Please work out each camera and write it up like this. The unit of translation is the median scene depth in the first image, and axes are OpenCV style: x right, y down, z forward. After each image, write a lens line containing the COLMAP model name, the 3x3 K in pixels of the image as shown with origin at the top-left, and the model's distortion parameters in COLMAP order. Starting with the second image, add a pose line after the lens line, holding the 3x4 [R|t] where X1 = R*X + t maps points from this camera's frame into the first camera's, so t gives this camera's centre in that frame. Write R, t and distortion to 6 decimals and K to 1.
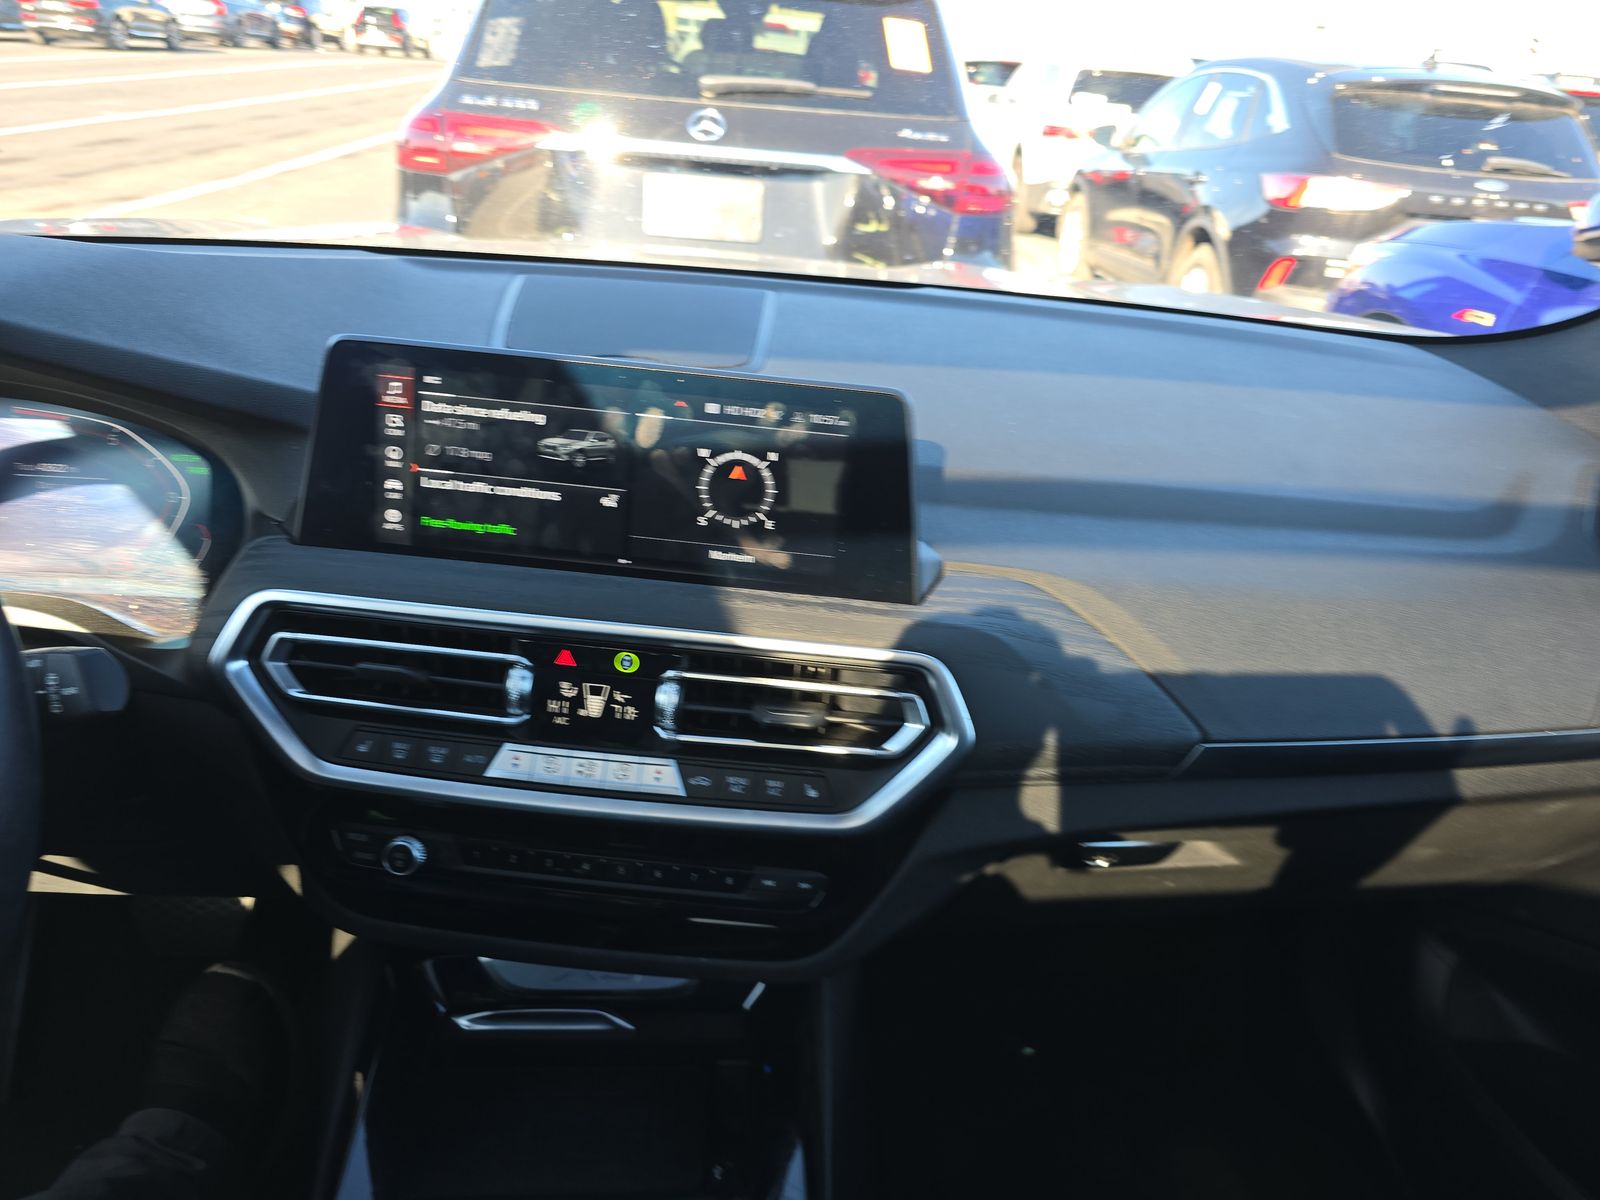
lens RADIAL K [[1080.4, 0, 799.7], [0, 1080.4, 603.3], [0, 0, 1]] dist [0.022808, -0.011358]
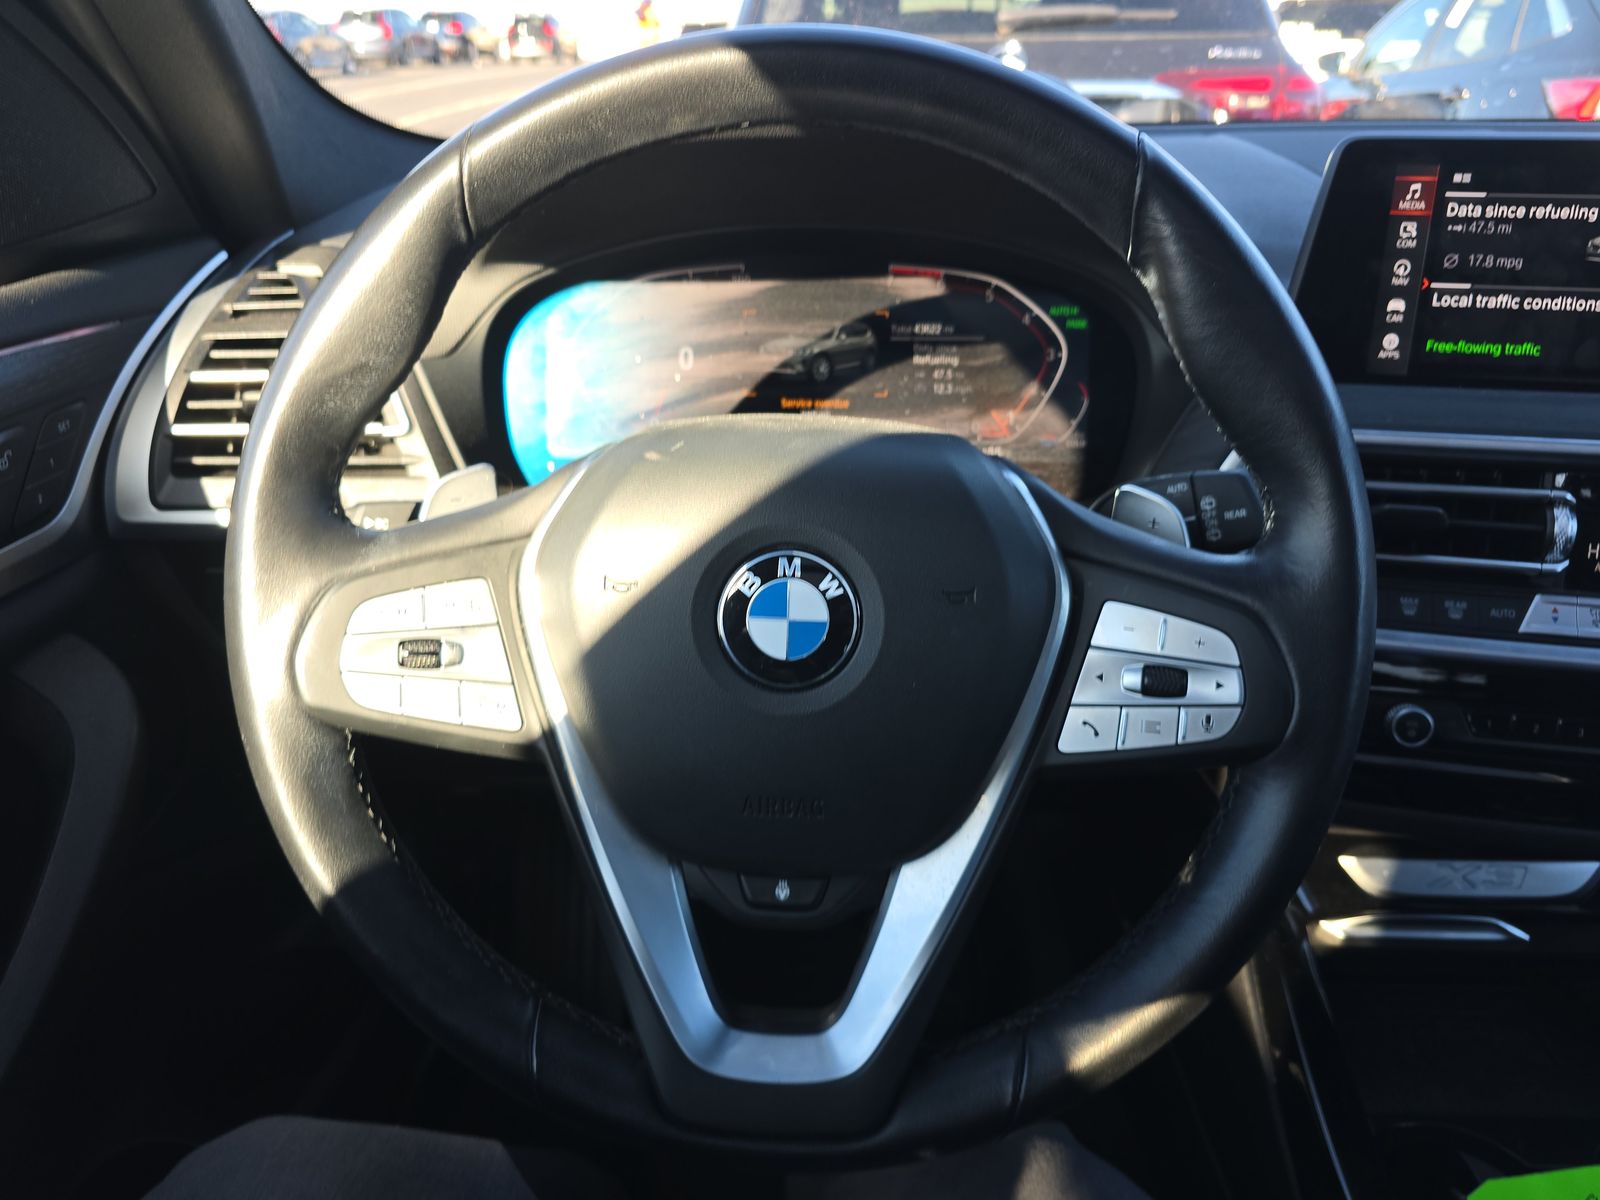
lens RADIAL K [[1080.4, 0, 805.0], [0, 1080.4, 600.5], [0, 0, 1]] dist [0.022808, -0.011358]
pose [[0.991027, -0.024022, -0.131482, -0.738089], [0.025935, 0.999581, 0.012863, 0.106573], [0.131118, -0.016158, 0.991235, 0.053500]]
